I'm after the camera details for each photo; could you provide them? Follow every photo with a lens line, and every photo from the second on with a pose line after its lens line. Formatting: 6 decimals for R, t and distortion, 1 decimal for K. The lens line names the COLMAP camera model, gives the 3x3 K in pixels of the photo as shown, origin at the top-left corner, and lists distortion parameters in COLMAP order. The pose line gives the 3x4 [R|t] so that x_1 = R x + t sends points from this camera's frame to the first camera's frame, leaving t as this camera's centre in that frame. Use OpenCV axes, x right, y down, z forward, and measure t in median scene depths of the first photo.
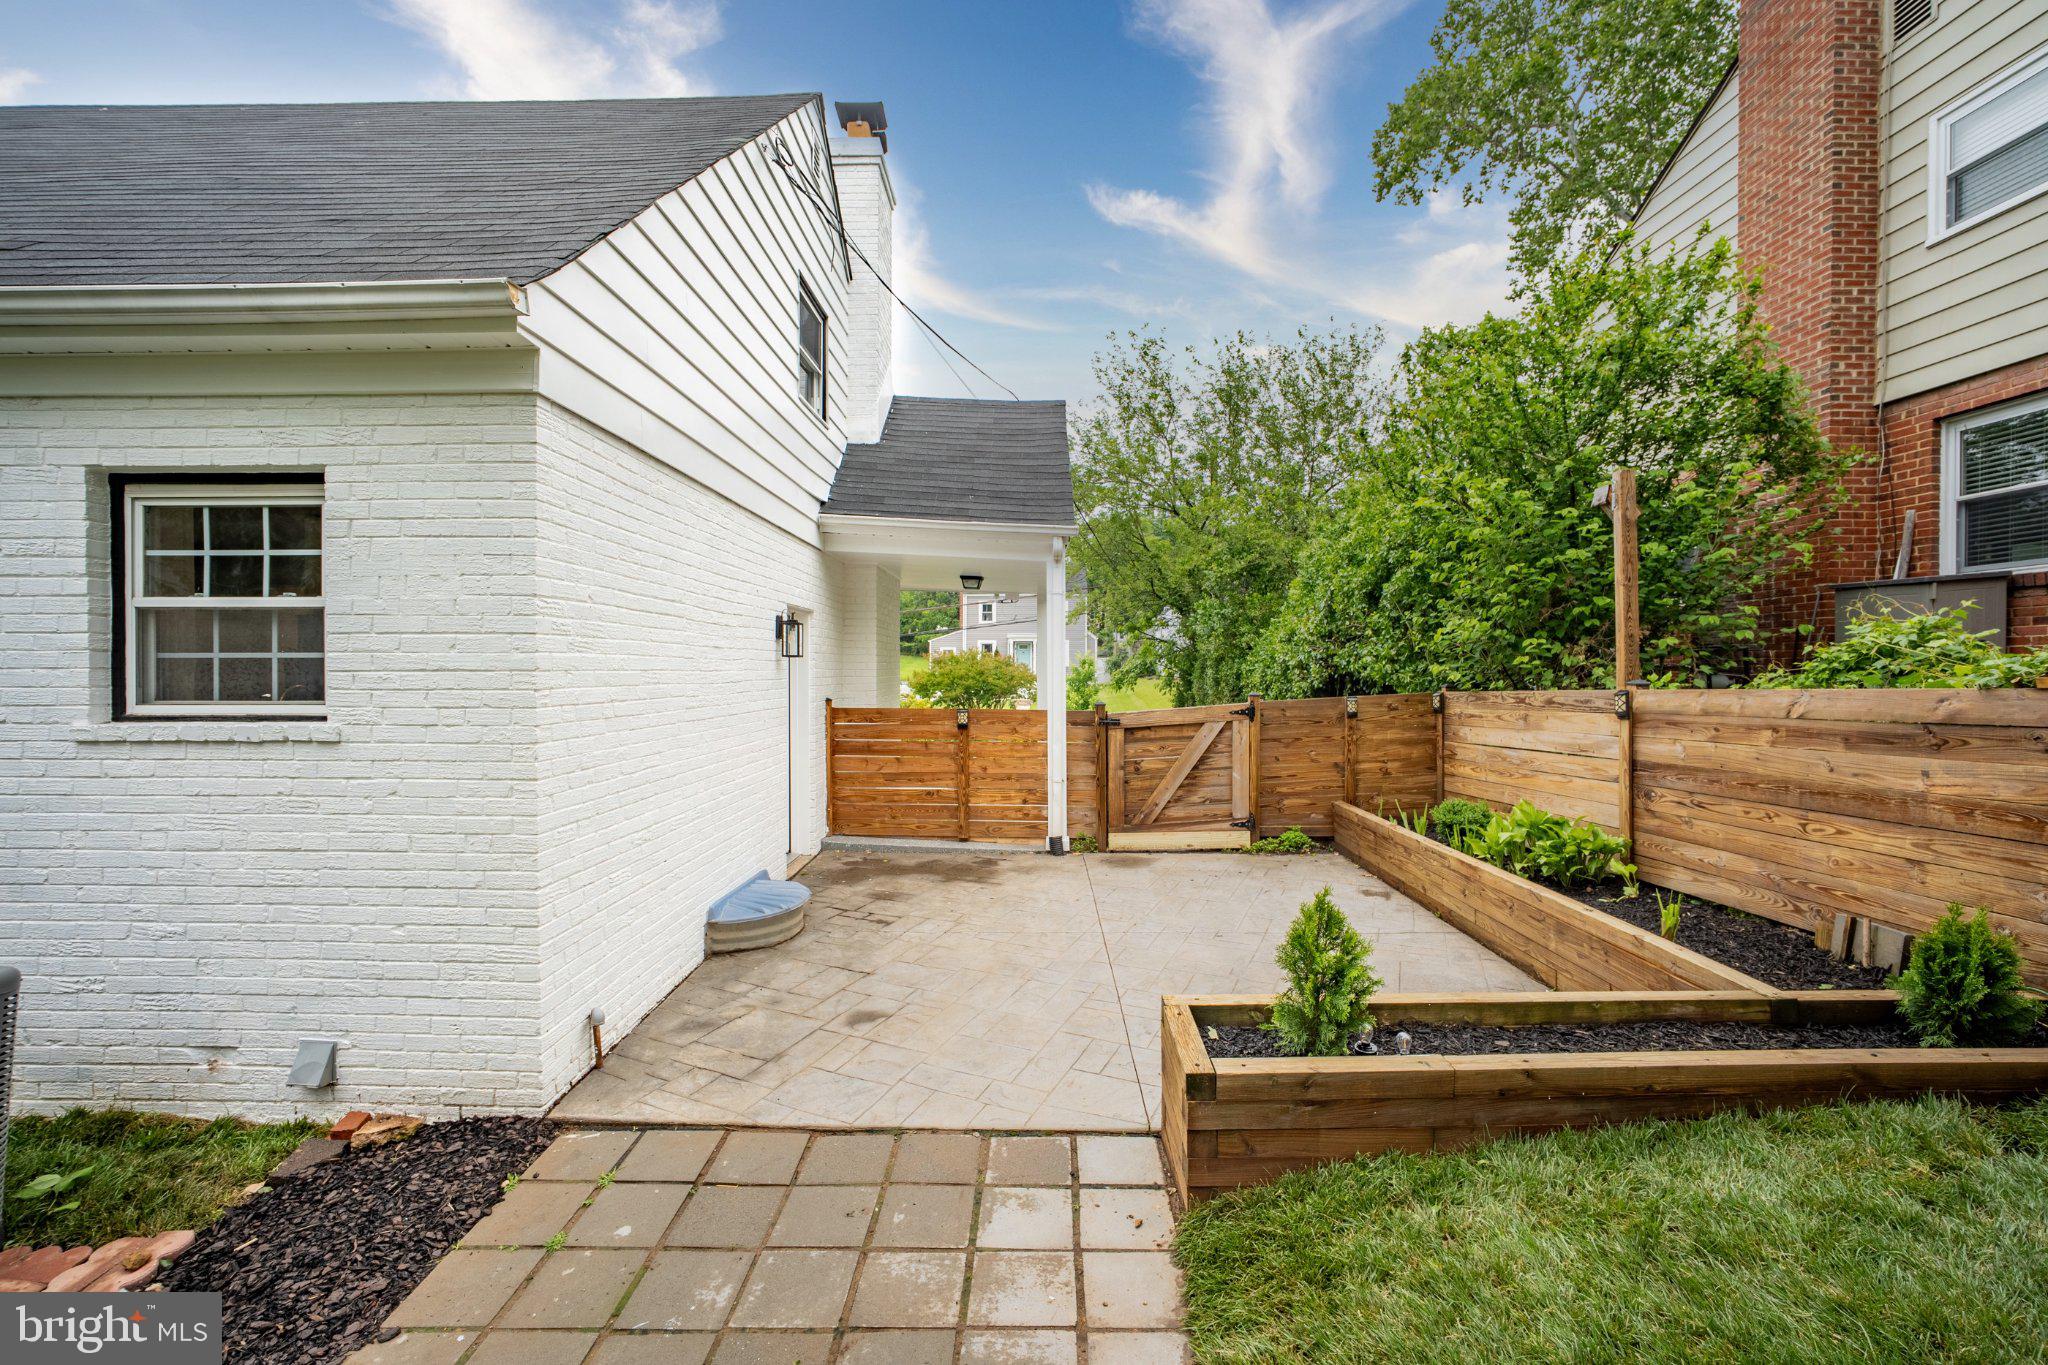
lens RADIAL K [[862.3, 0, 1024.0], [0, 862.3, 682.5], [0, 0, 1]] dist [-0.039340, 0.013357]
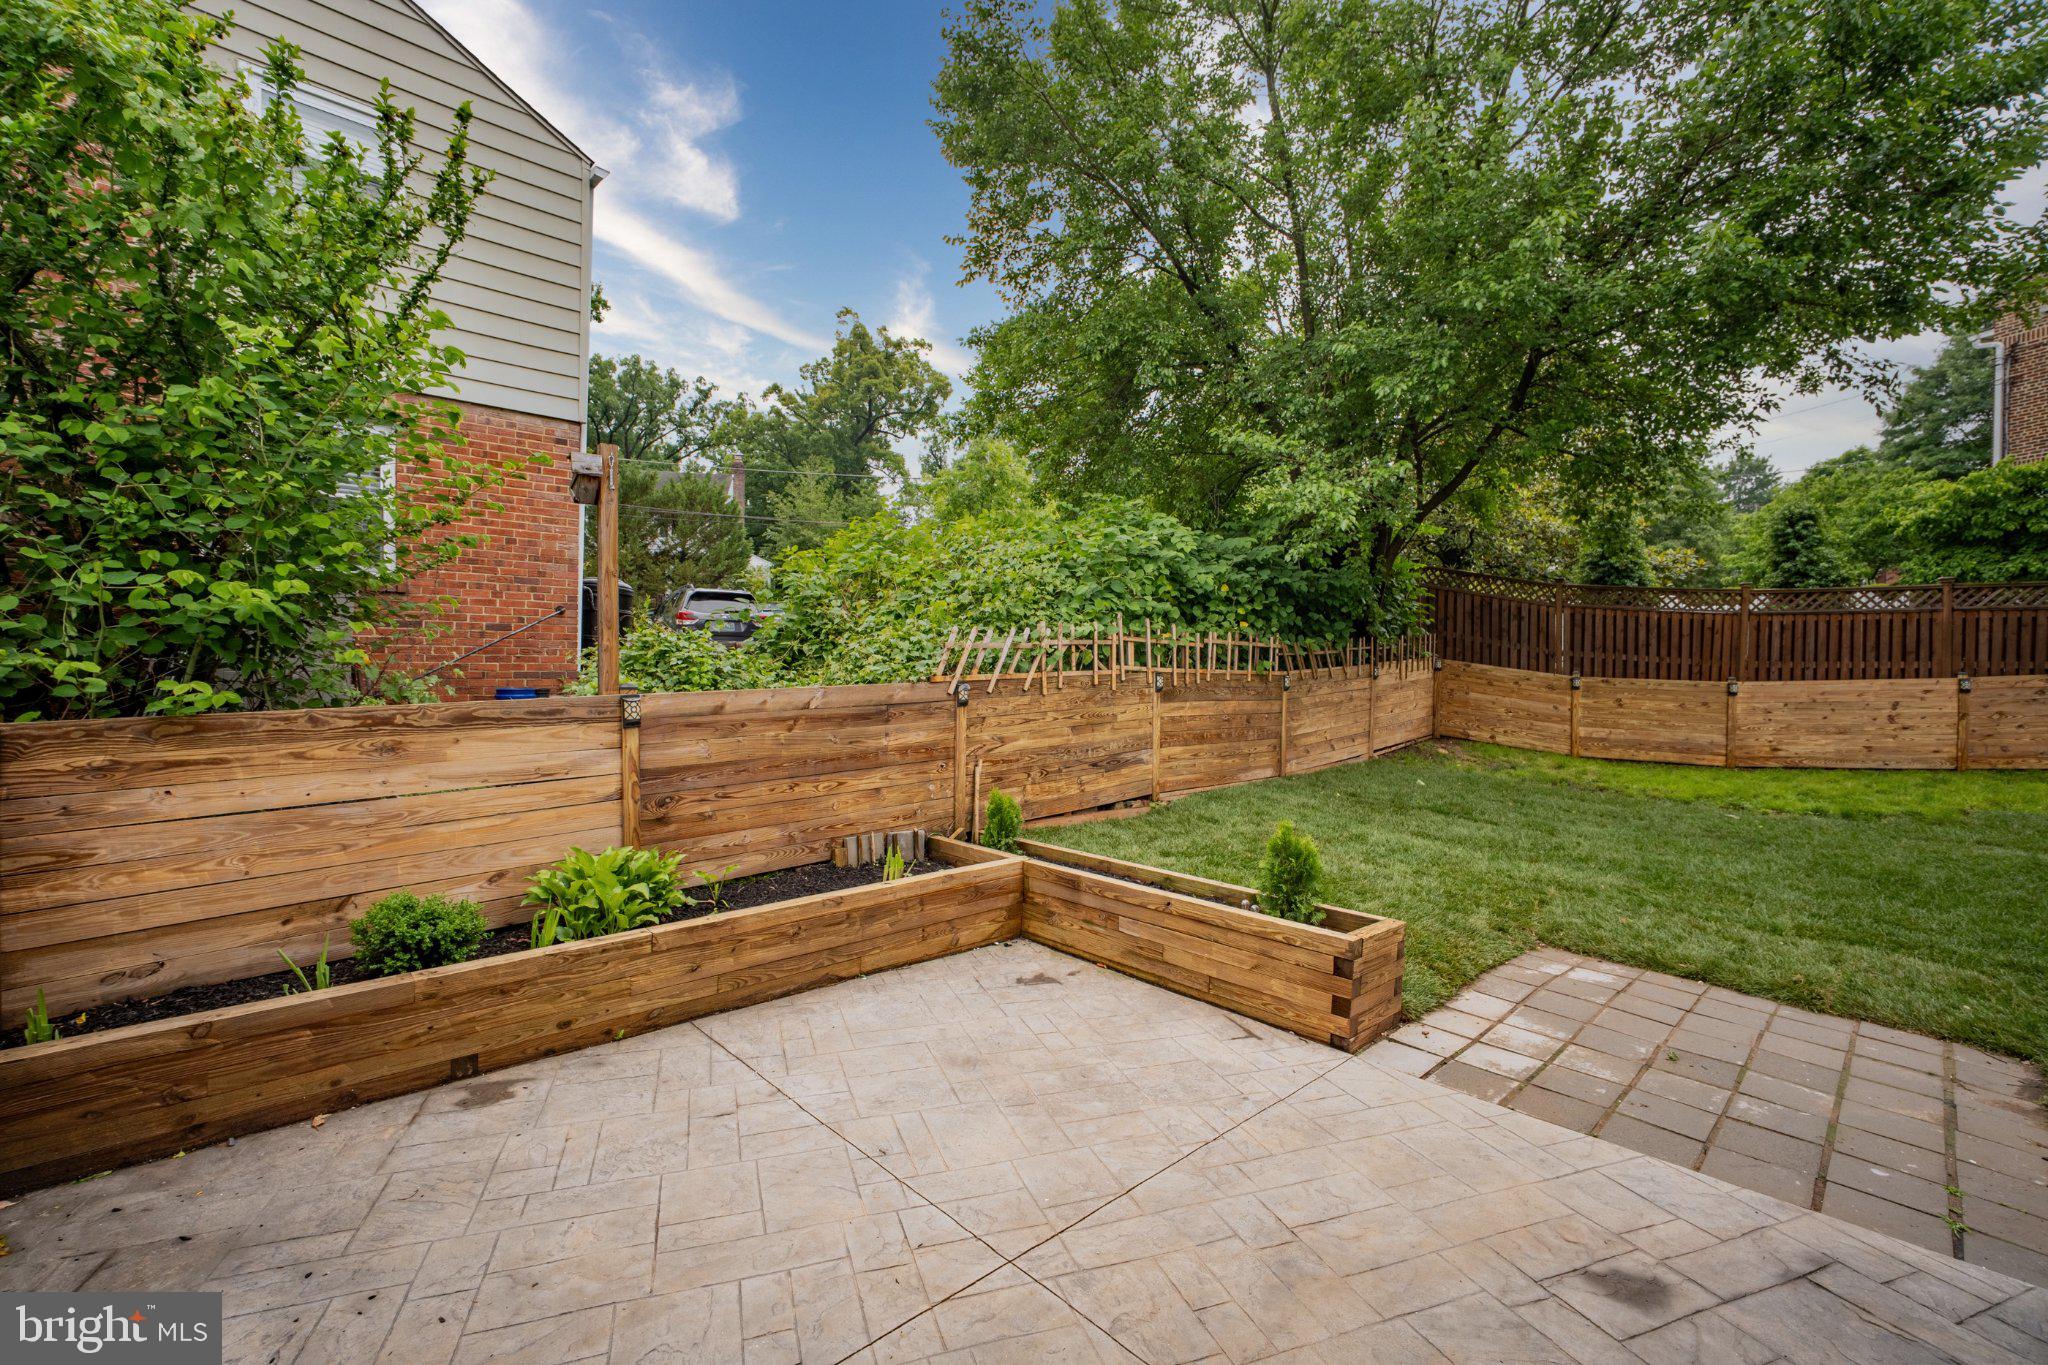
lens RADIAL K [[862.3, 0, 1024.0], [0, 862.3, 682.5], [0, 0, 1]] dist [-0.039340, 0.013357]
pose [[-0.695126, -0.015539, 0.718720, -0.186059], [0.010440, 0.999443, 0.031705, -0.025700], [-0.718812, 0.029542, -0.694576, 1.033208]]
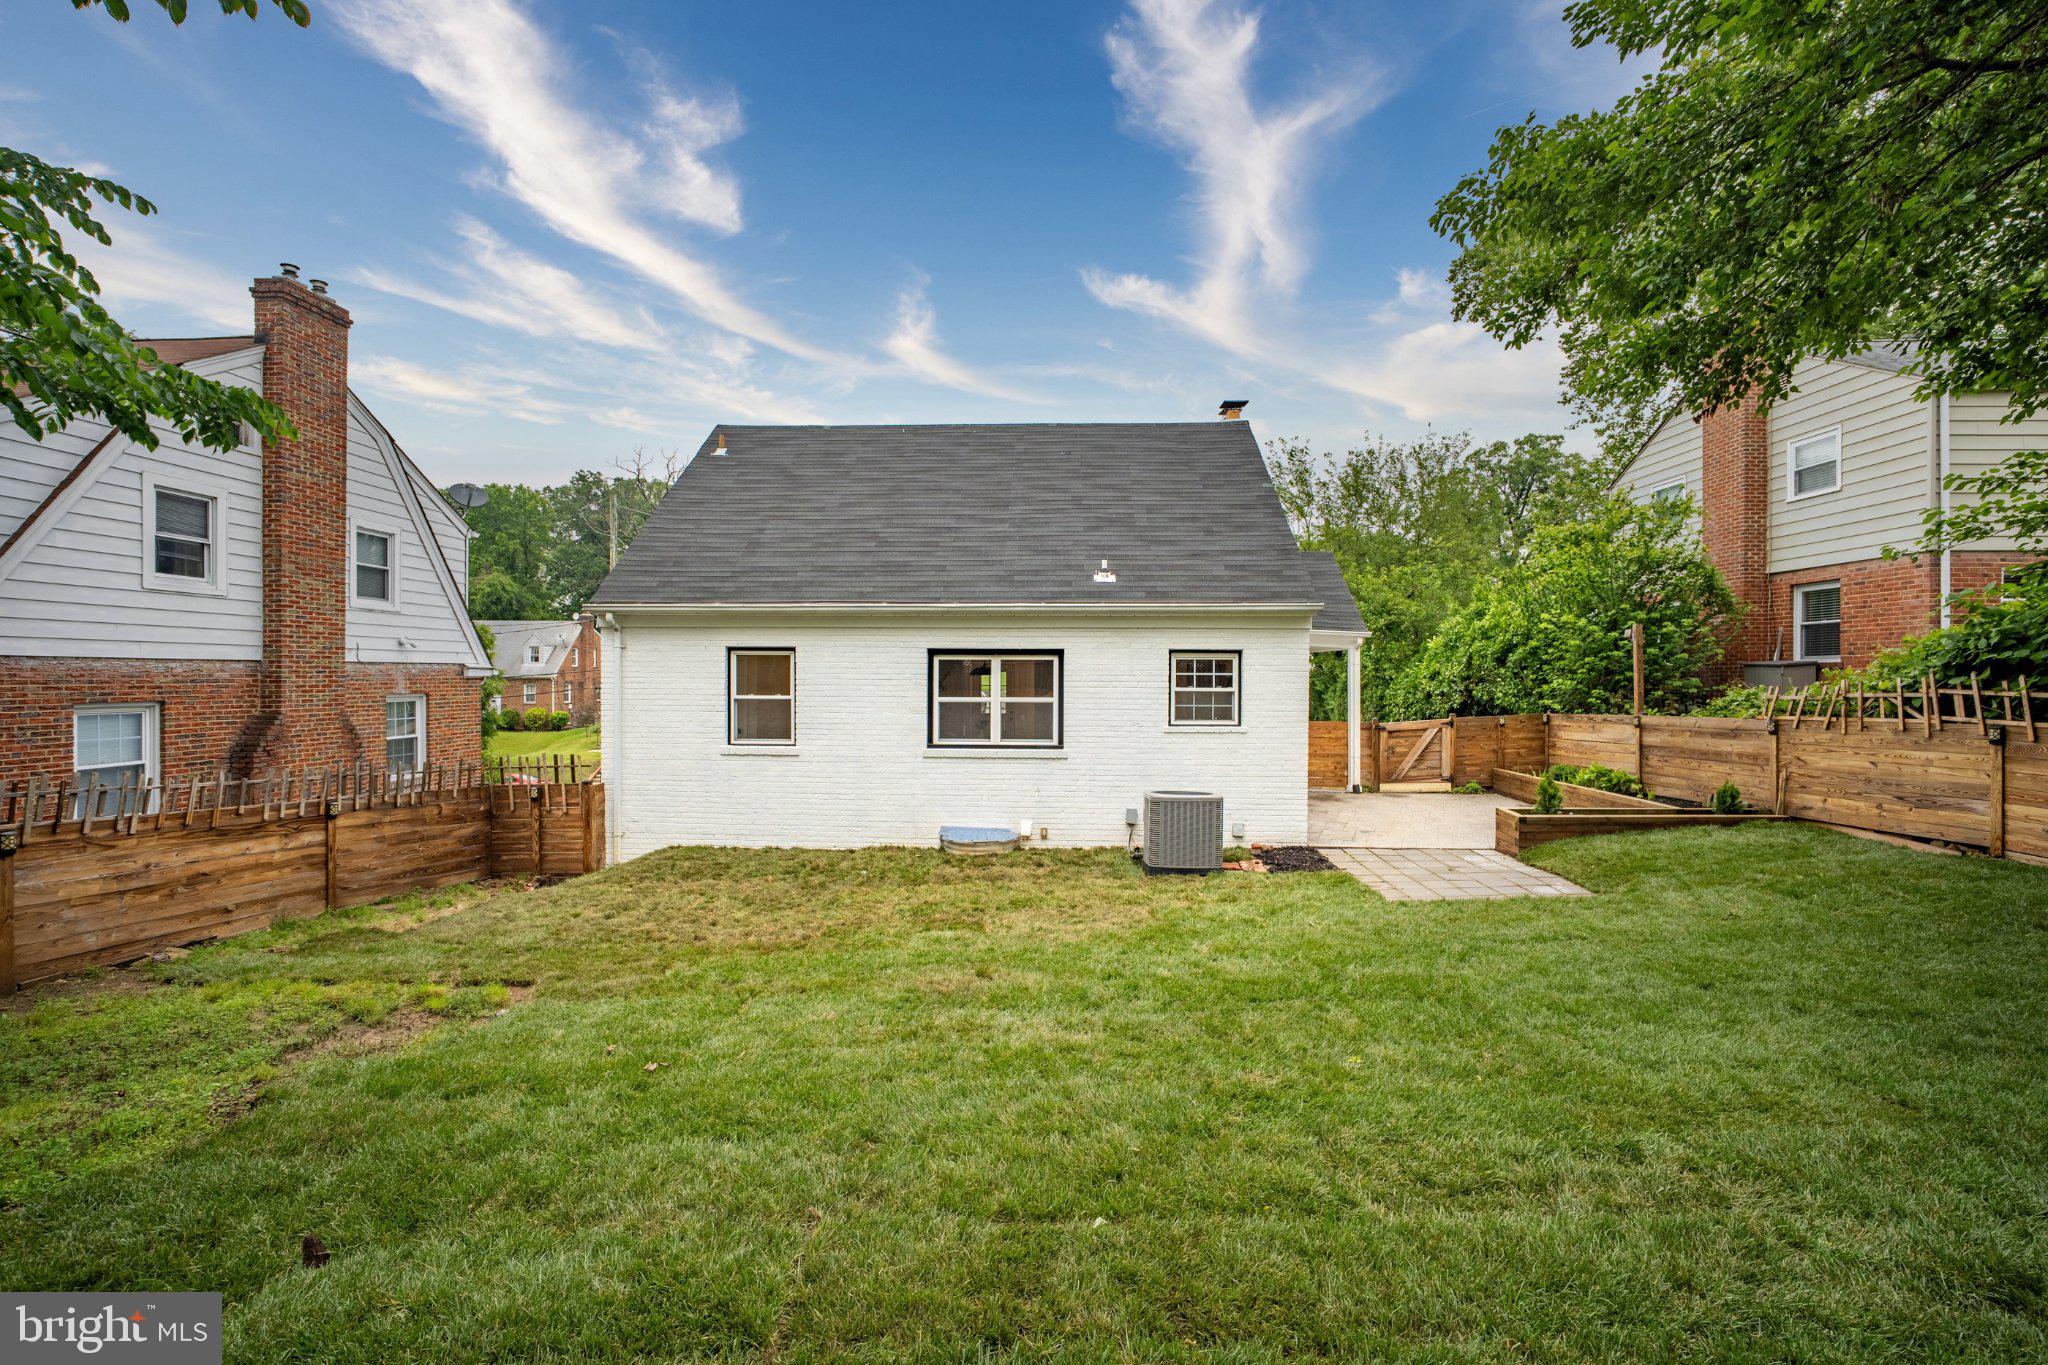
lens RADIAL K [[862.3, 0, 1024.0], [0, 862.3, 682.5], [0, 0, 1]] dist [-0.039340, 0.013357]
pose [[0.999587, 0.004068, -0.028462, -0.761336], [-0.004298, 0.999959, -0.007992, -0.045866], [0.028429, 0.008111, 0.999563, -1.147876]]
